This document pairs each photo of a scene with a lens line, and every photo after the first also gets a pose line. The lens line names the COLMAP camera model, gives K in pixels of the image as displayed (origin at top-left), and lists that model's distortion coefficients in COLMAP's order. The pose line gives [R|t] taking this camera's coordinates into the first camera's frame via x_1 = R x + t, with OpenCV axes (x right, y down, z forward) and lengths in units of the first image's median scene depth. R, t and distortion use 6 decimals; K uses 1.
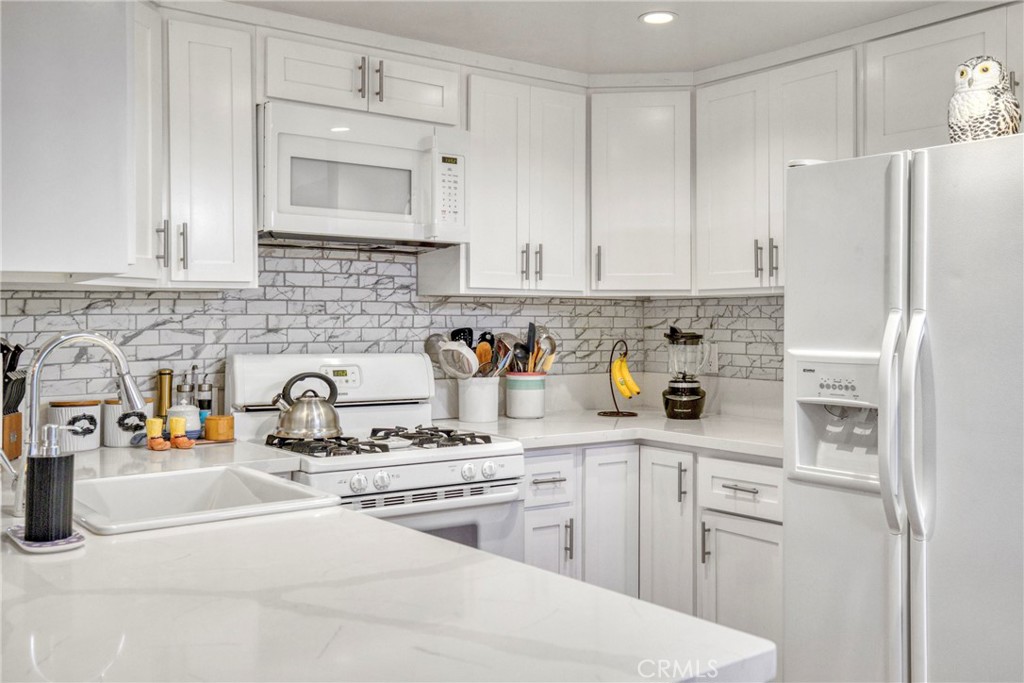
lens RADIAL K [[987.8, 0, 539.8], [0, 987.8, 230.7], [0, 0, 1]] dist [-0.016212, -0.004212]
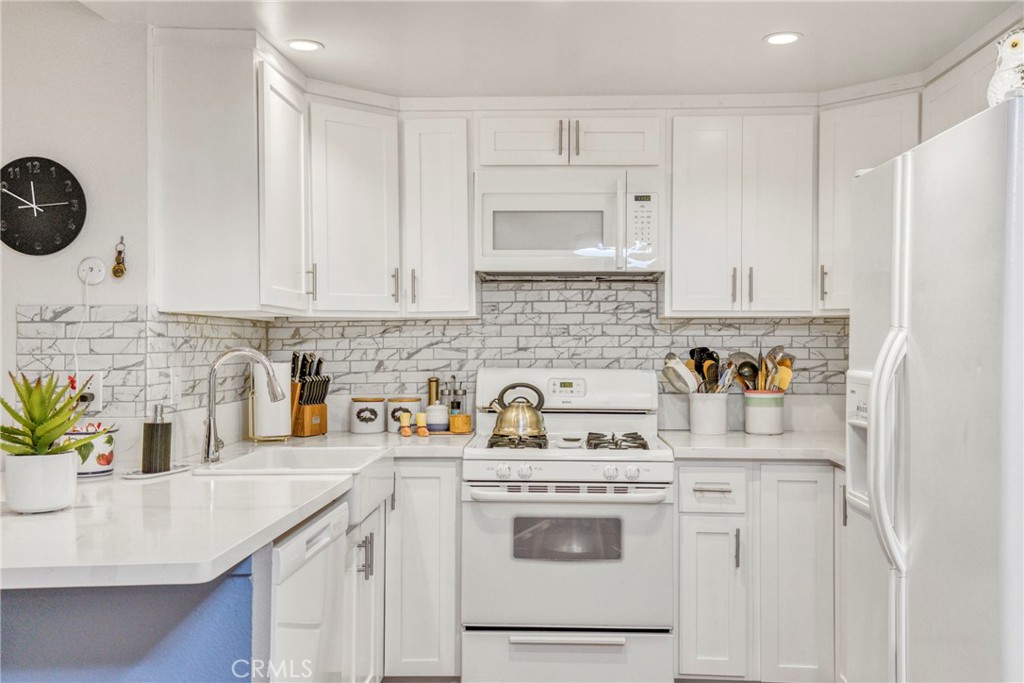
lens RADIAL K [[970.5, 0, 512.2], [0, 970.5, 259.9], [0, 0, 1]] dist [0.000307, 0.001507]
pose [[0.762051, -0.055718, -0.645116, 0.507695], [0.060468, 0.998061, -0.014774, 0.006197], [0.644688, -0.027751, 0.763942, 0.059420]]
